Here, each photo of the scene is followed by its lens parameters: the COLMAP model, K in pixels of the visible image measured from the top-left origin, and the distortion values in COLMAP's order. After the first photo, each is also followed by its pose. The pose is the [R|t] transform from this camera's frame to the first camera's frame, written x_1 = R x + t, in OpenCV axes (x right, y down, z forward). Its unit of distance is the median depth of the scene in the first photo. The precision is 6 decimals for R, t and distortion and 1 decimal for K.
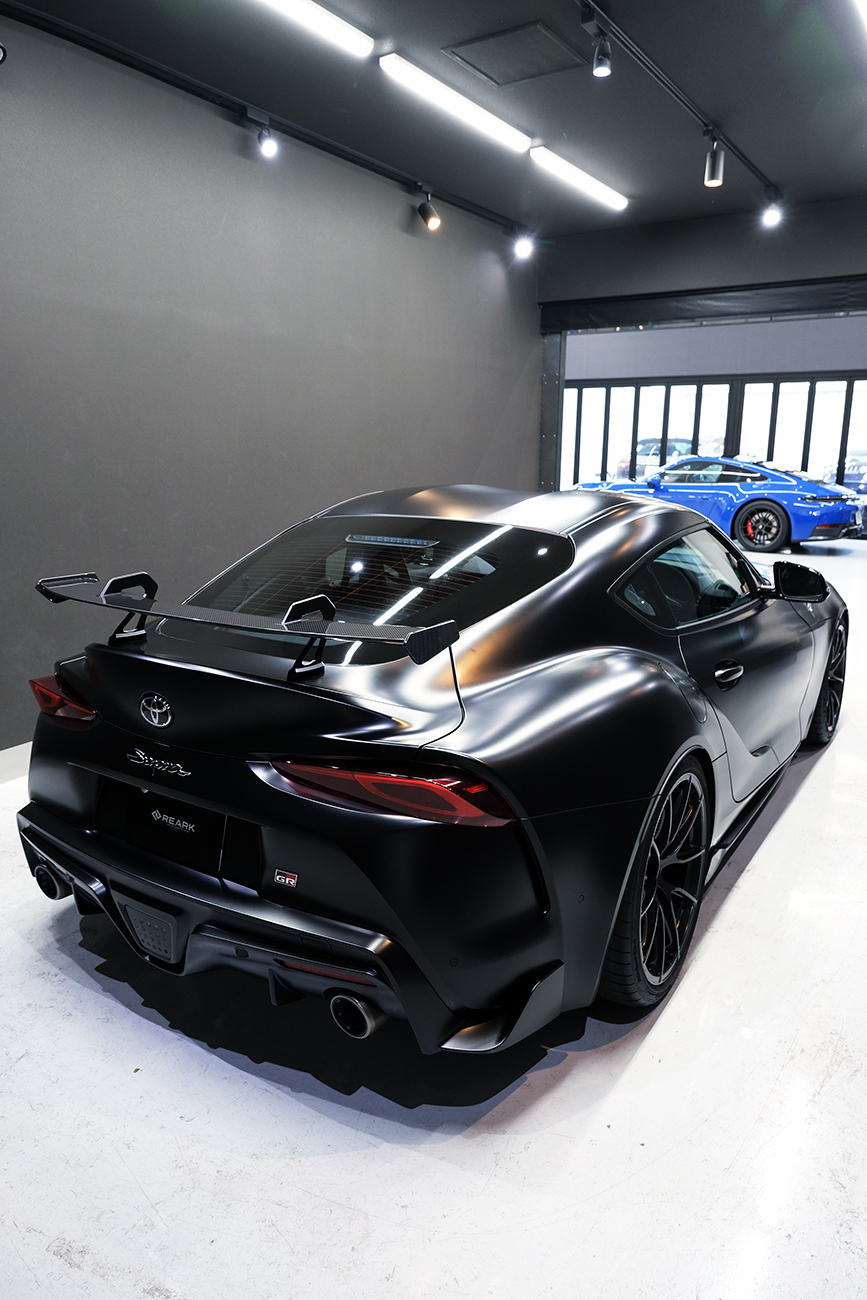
lens RADIAL K [[886.8, 0, 433.5], [0, 886.8, 650.0], [0, 0, 1]] dist [-0.001046, 0.001554]
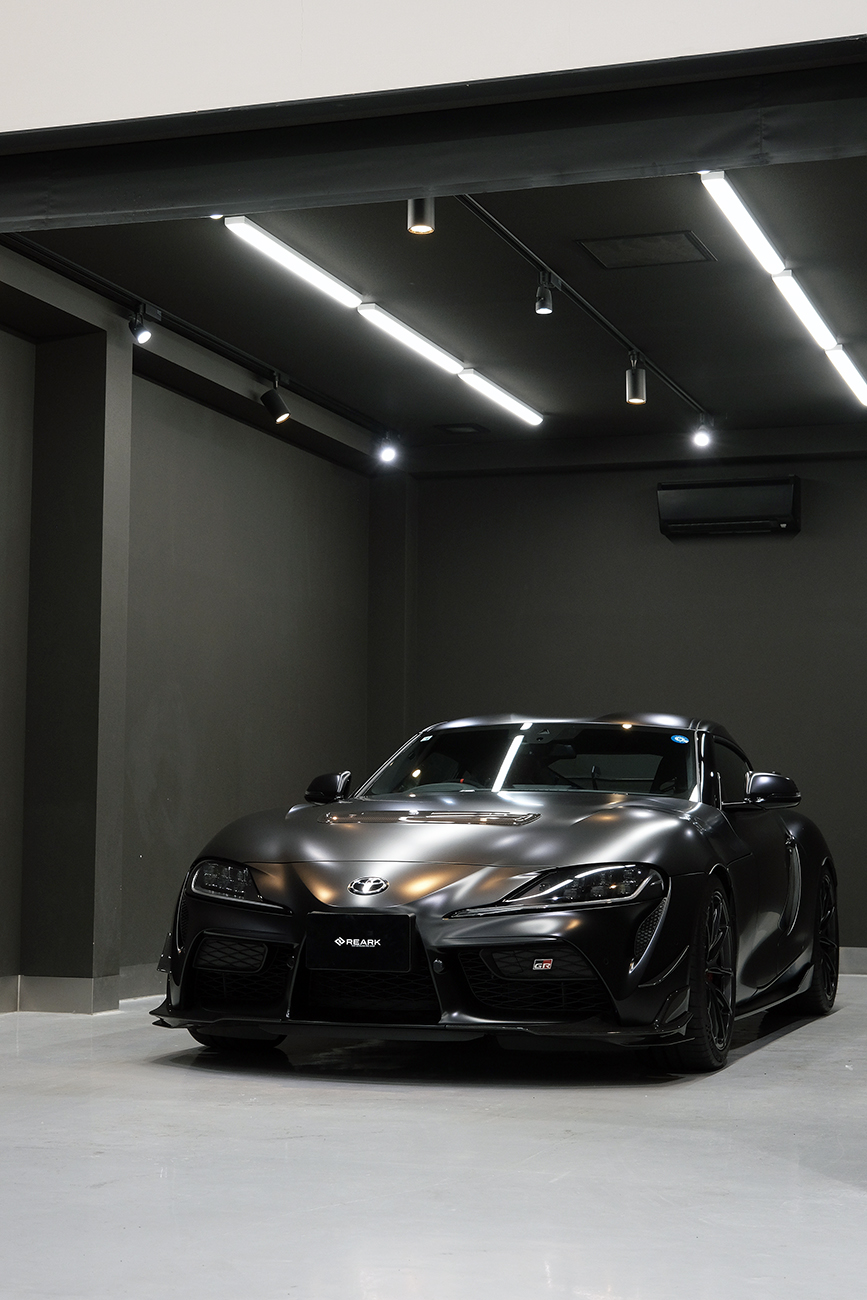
lens RADIAL K [[2120.7, 0, 433.5], [0, 2120.7, 650.0], [0, 0, 1]] dist [0.009330, -0.016542]
pose [[0.965325, 0.035987, 0.258557, -0.371946], [0.038234, 0.960281, -0.276403, 0.238633], [-0.258235, 0.276704, 0.925608, -0.723132]]
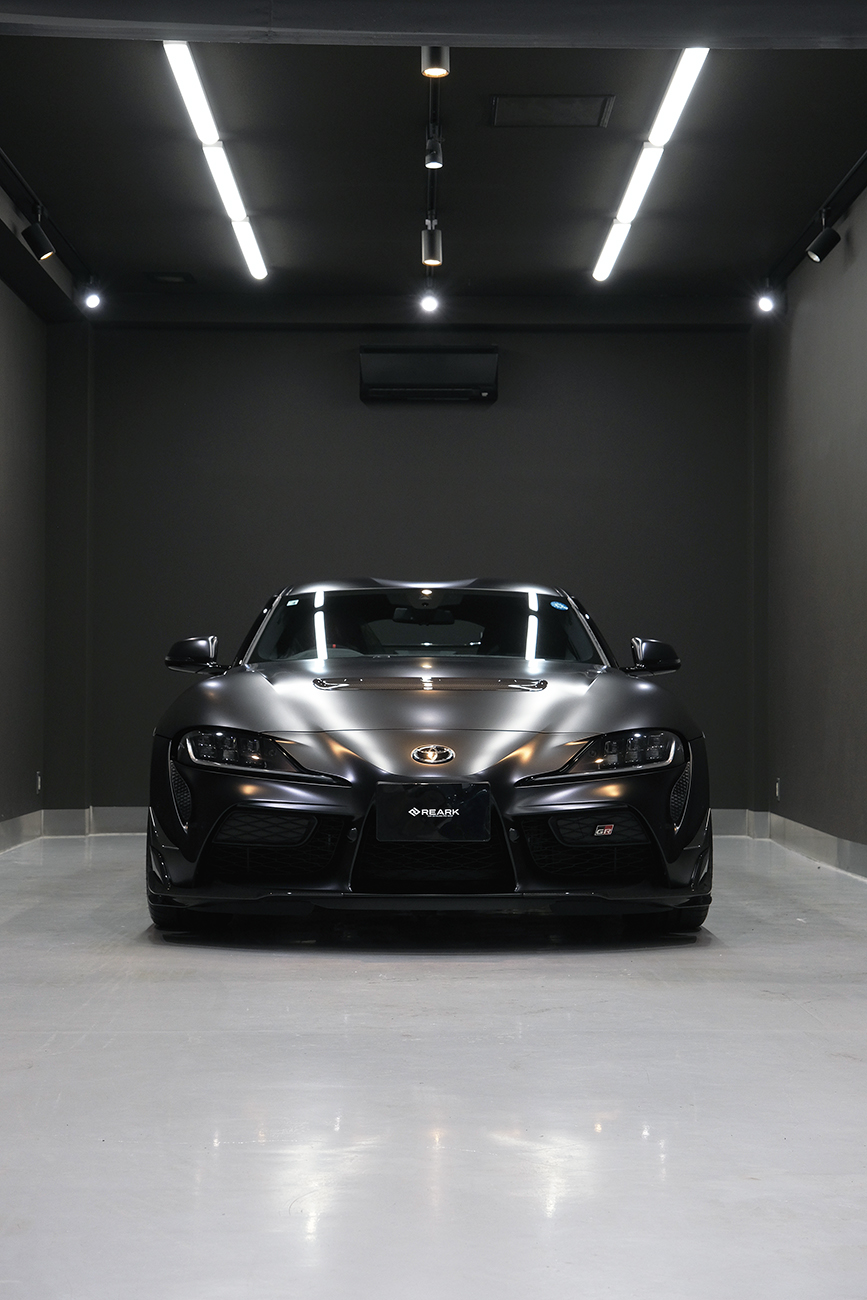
lens RADIAL K [[2128.0, 0, 433.5], [0, 2128.0, 650.0], [0, 0, 1]] dist [0.095957, -0.170232]
pose [[0.828246, 0.021109, 0.559966, -0.737831], [0.103709, 0.976253, -0.190198, 0.202519], [-0.550684, 0.215605, 0.806388, -0.535137]]
